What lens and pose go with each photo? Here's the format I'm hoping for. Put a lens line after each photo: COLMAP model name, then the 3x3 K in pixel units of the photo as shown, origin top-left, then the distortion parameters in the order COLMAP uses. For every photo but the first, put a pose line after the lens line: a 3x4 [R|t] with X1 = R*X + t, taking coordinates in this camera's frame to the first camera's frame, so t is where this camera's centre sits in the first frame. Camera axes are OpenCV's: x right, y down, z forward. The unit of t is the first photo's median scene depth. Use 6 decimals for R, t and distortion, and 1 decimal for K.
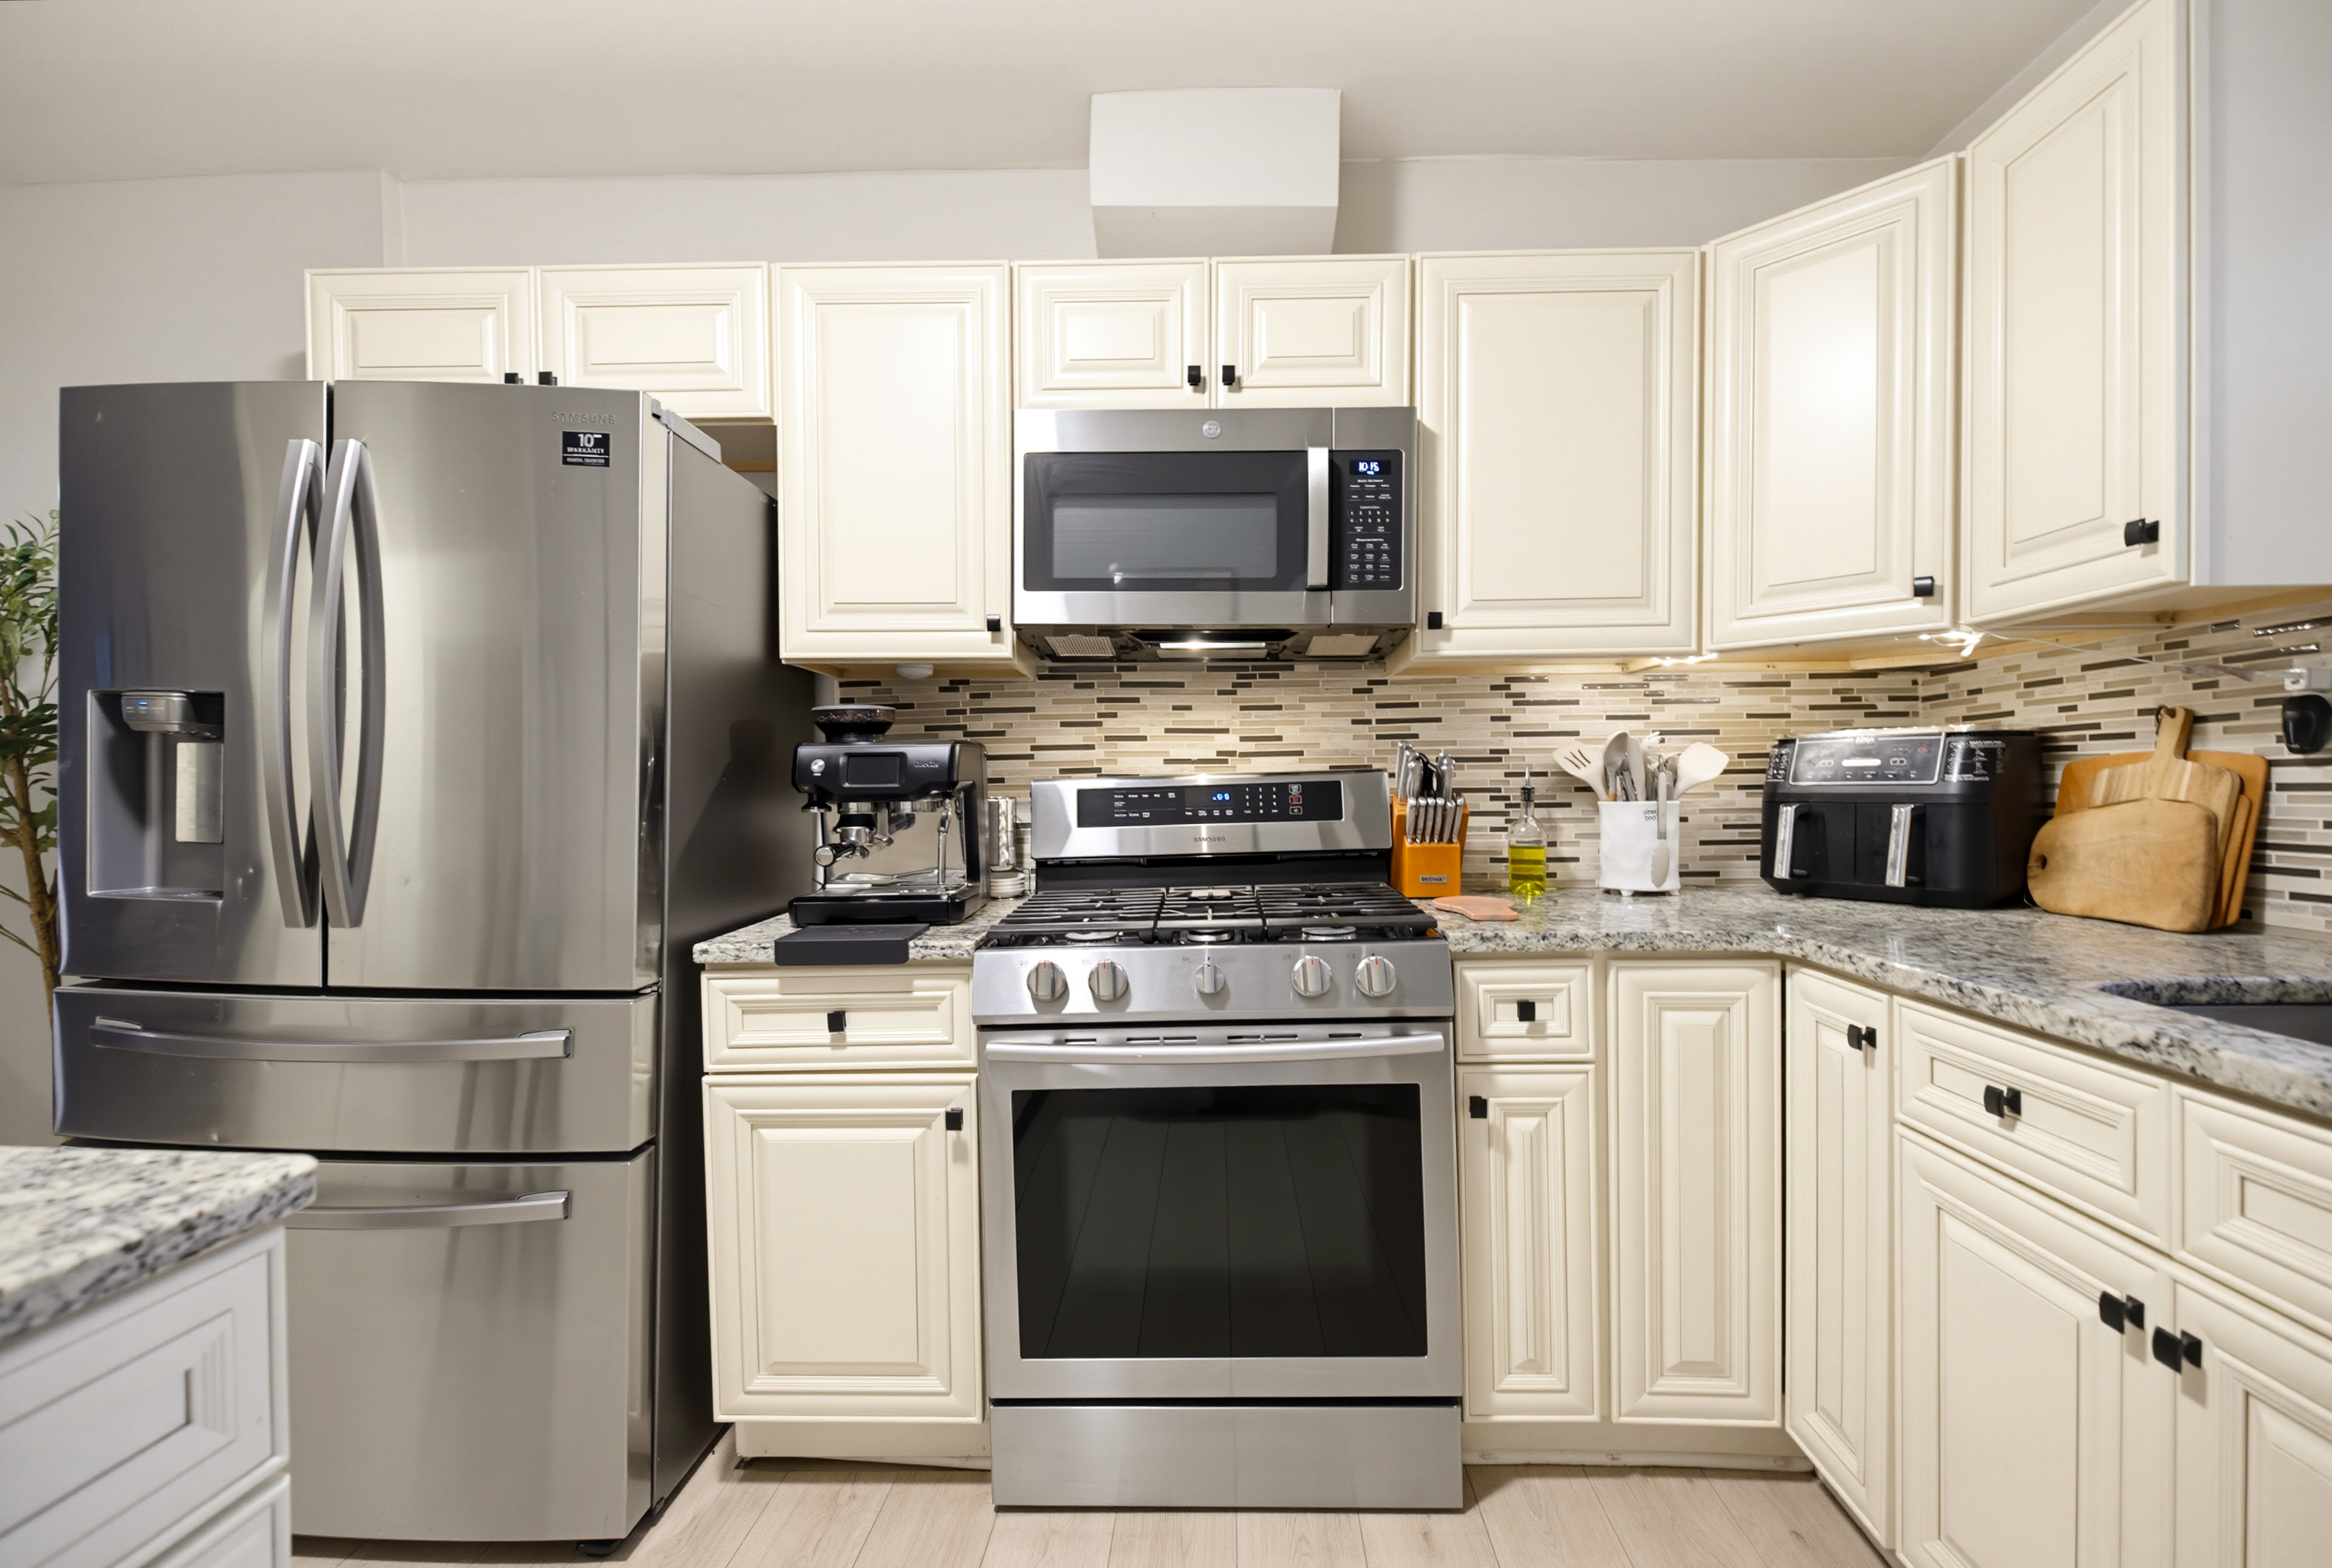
lens RADIAL K [[1062.3, 0, 1170.8], [0, 1062.3, 808.7], [0, 0, 1]] dist [0.035999, -0.023155]
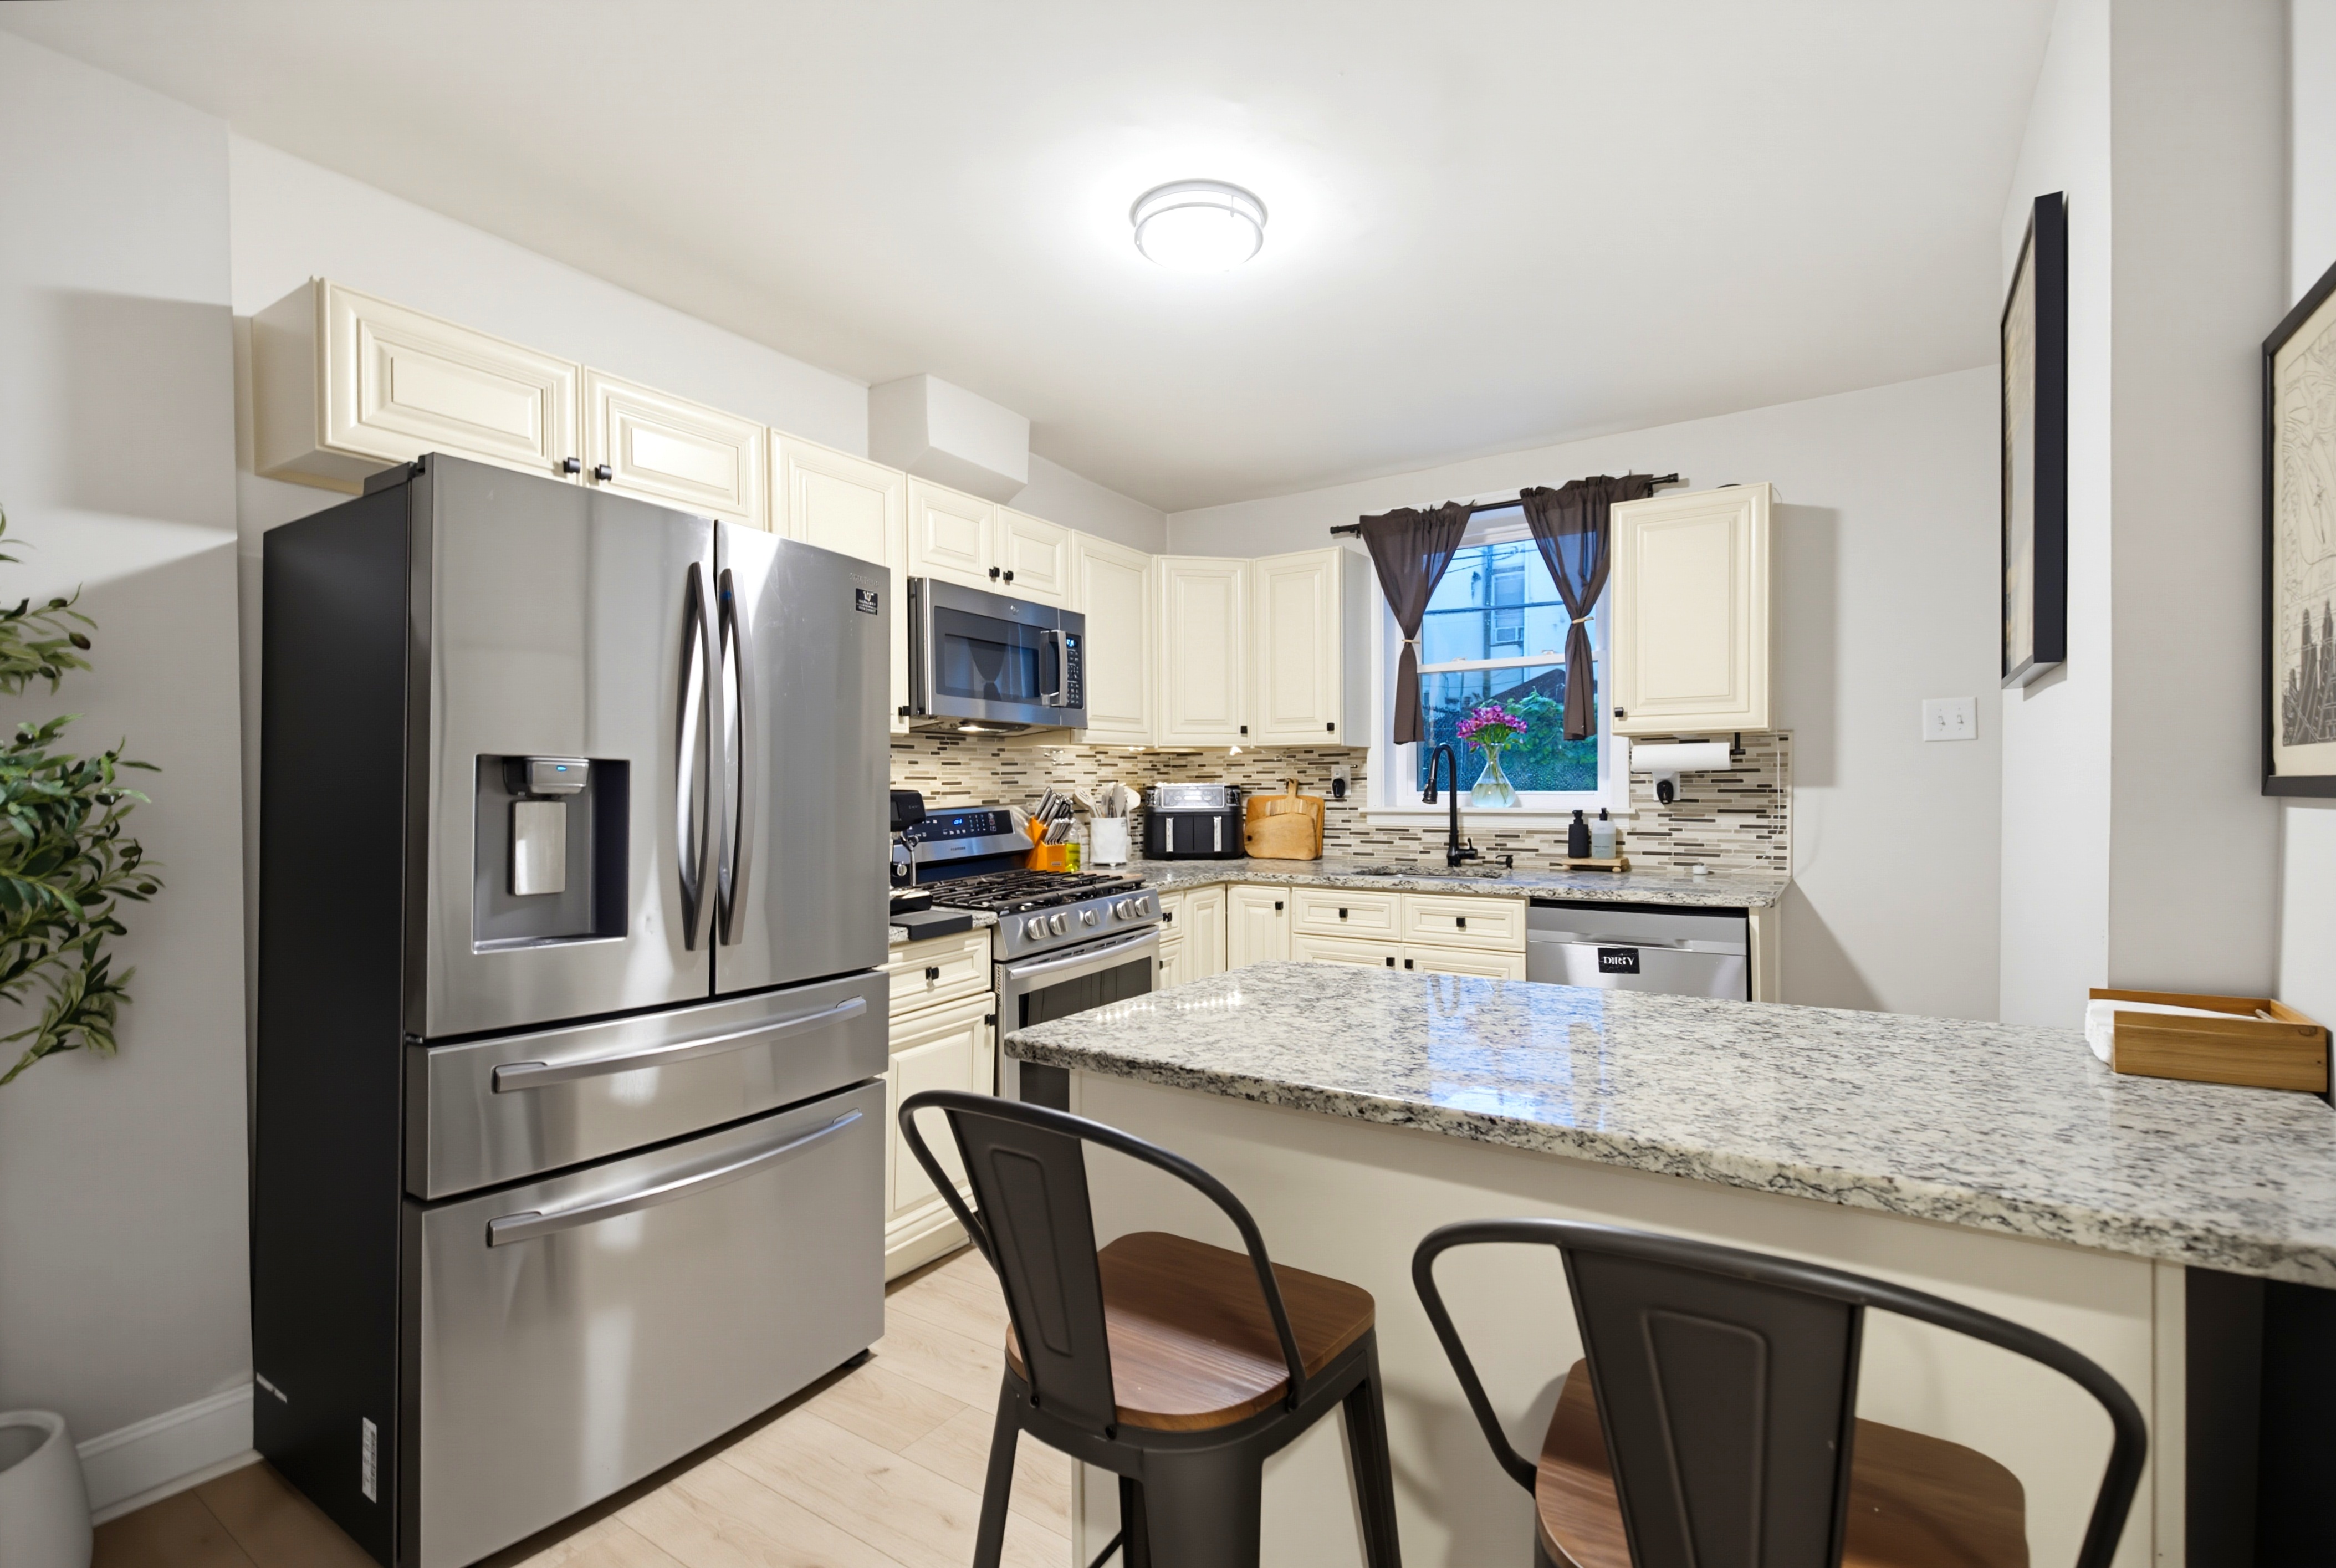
lens RADIAL K [[1048.4, 0, 1172.9], [0, 1048.4, 794.2], [0, 0, 1]] dist [0.041108, -0.024961]
pose [[0.510852, -0.007204, 0.859638, -1.334455], [0.021435, 0.999761, -0.004360, -0.044917], [-0.859401, 0.020654, 0.510885, -0.088275]]
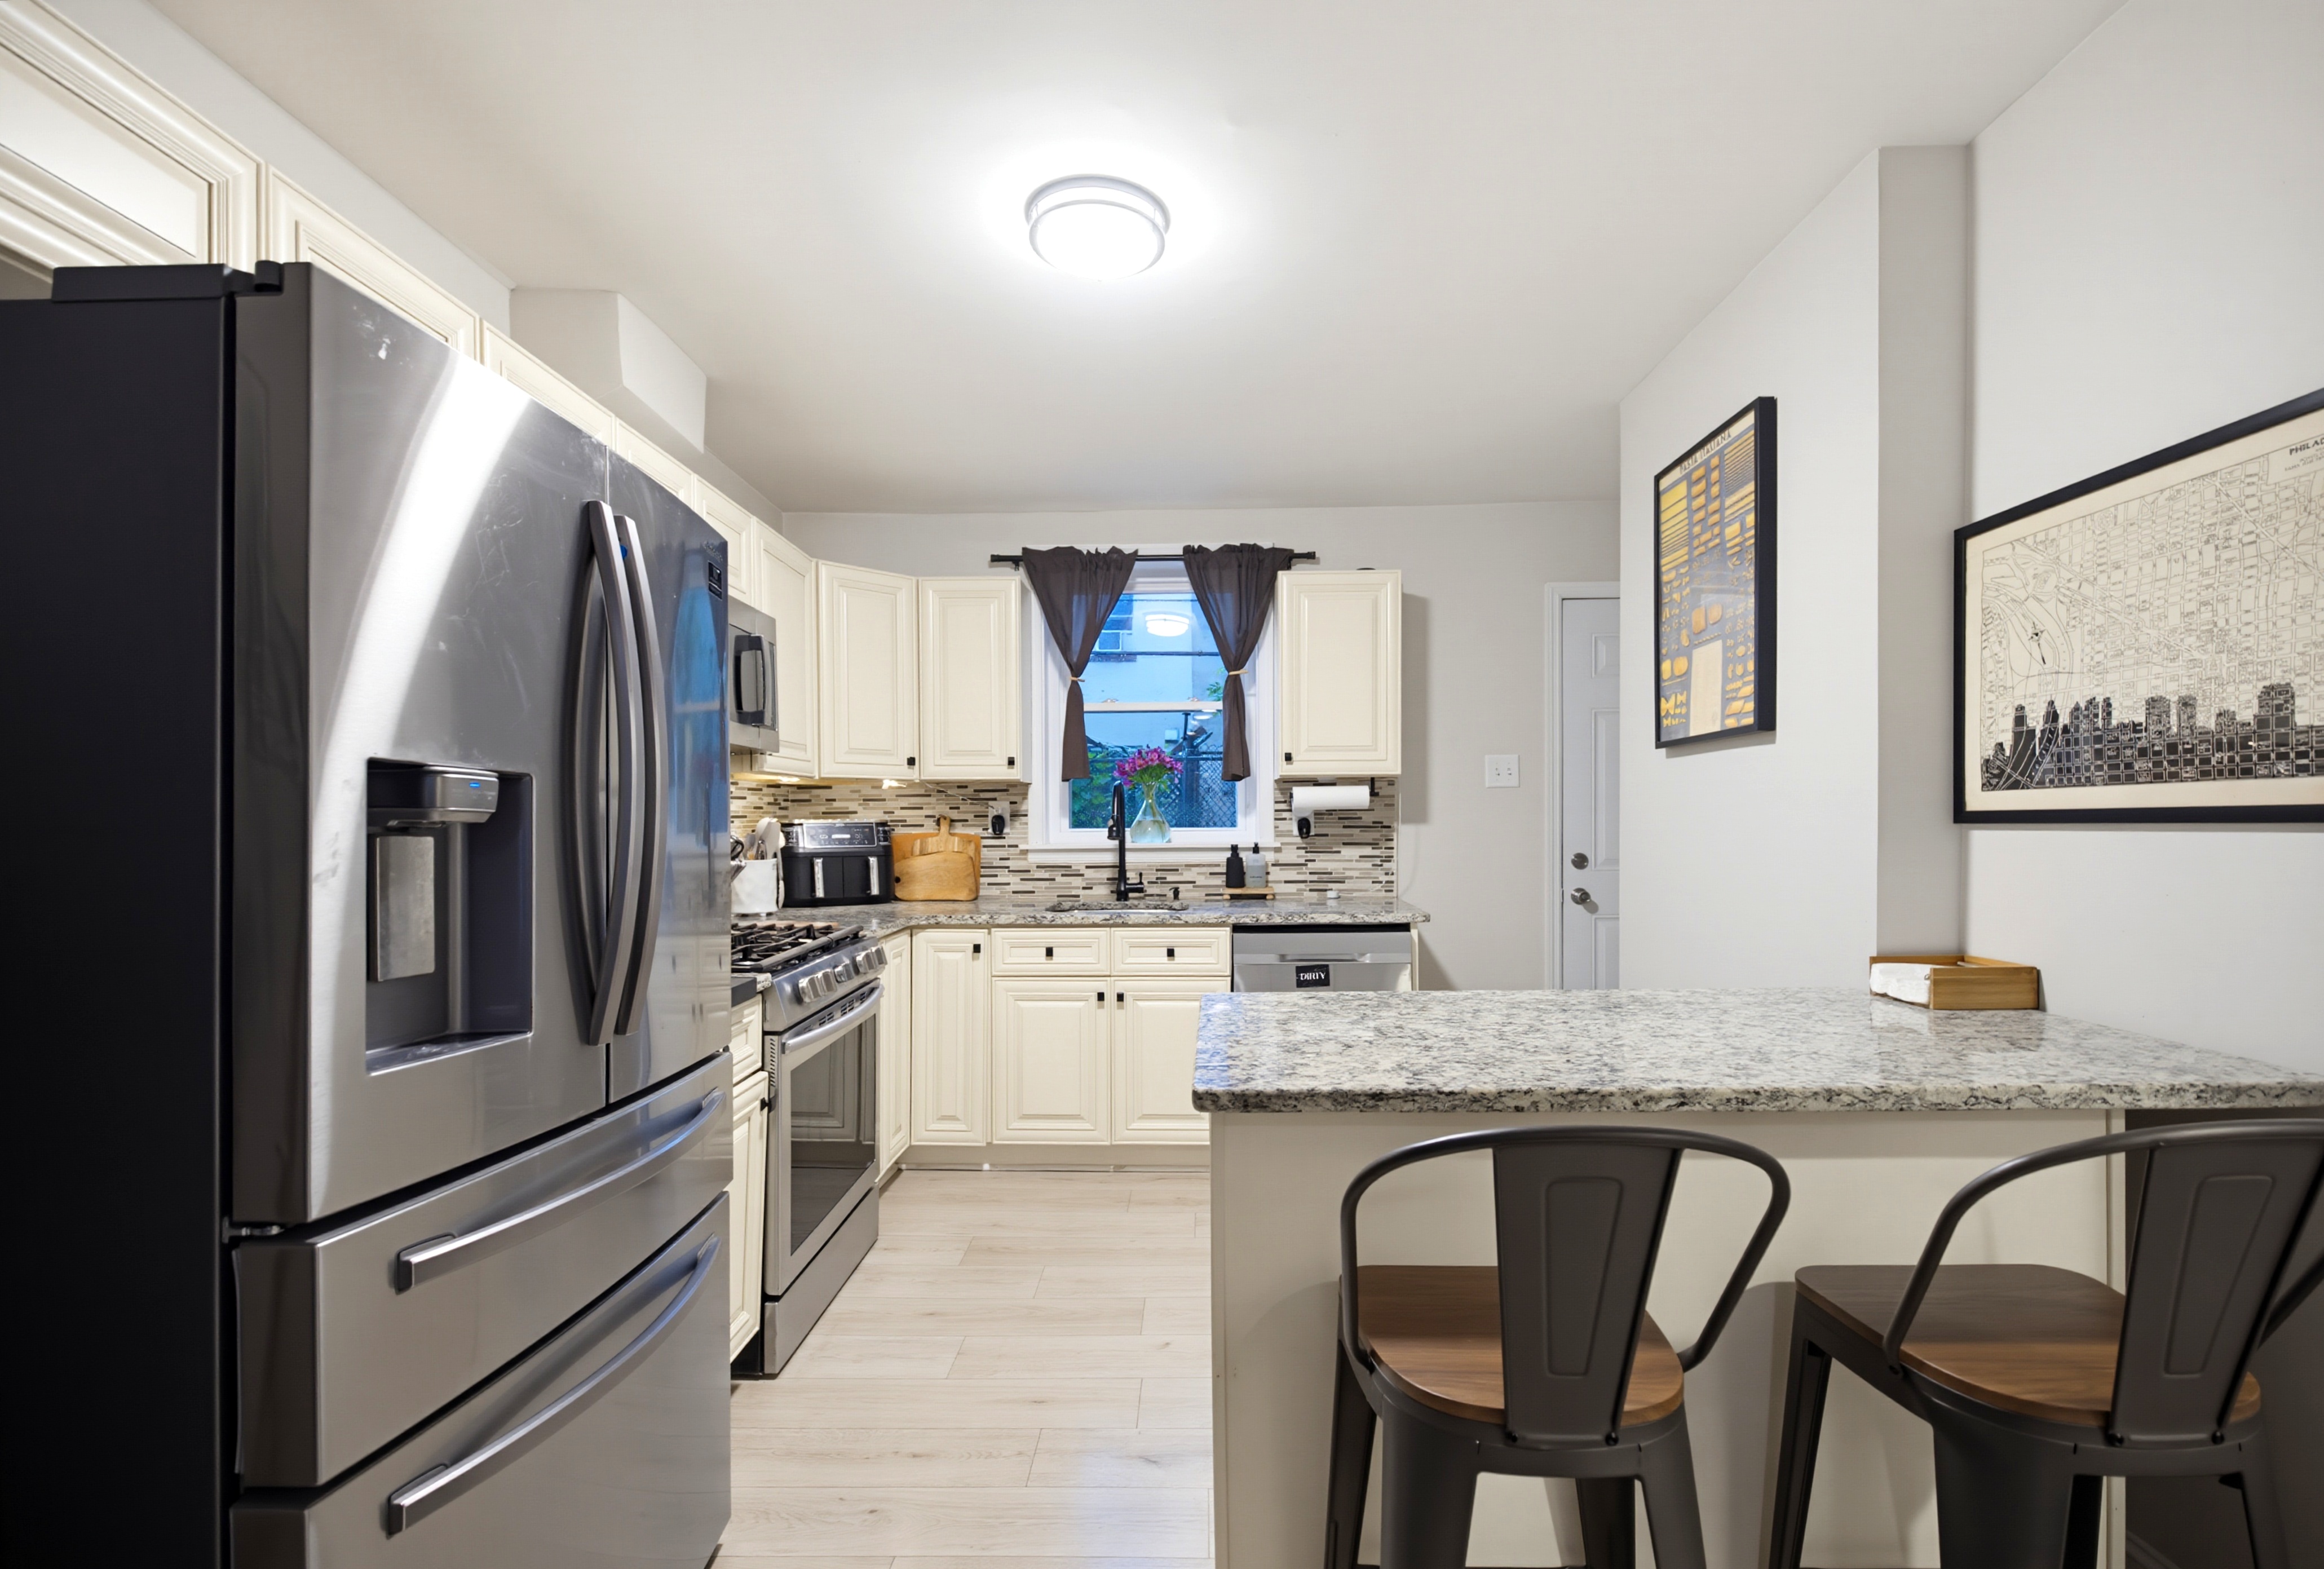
lens RADIAL K [[1062.8, 0, 1168.8], [0, 1062.8, 838.0], [0, 0, 1]] dist [0.032257, -0.017154]
pose [[-0.021590, -0.010546, 0.999711, -1.441181], [0.025379, 0.999616, 0.011093, -0.048880], [-0.999445, 0.025611, -0.021314, 0.455070]]
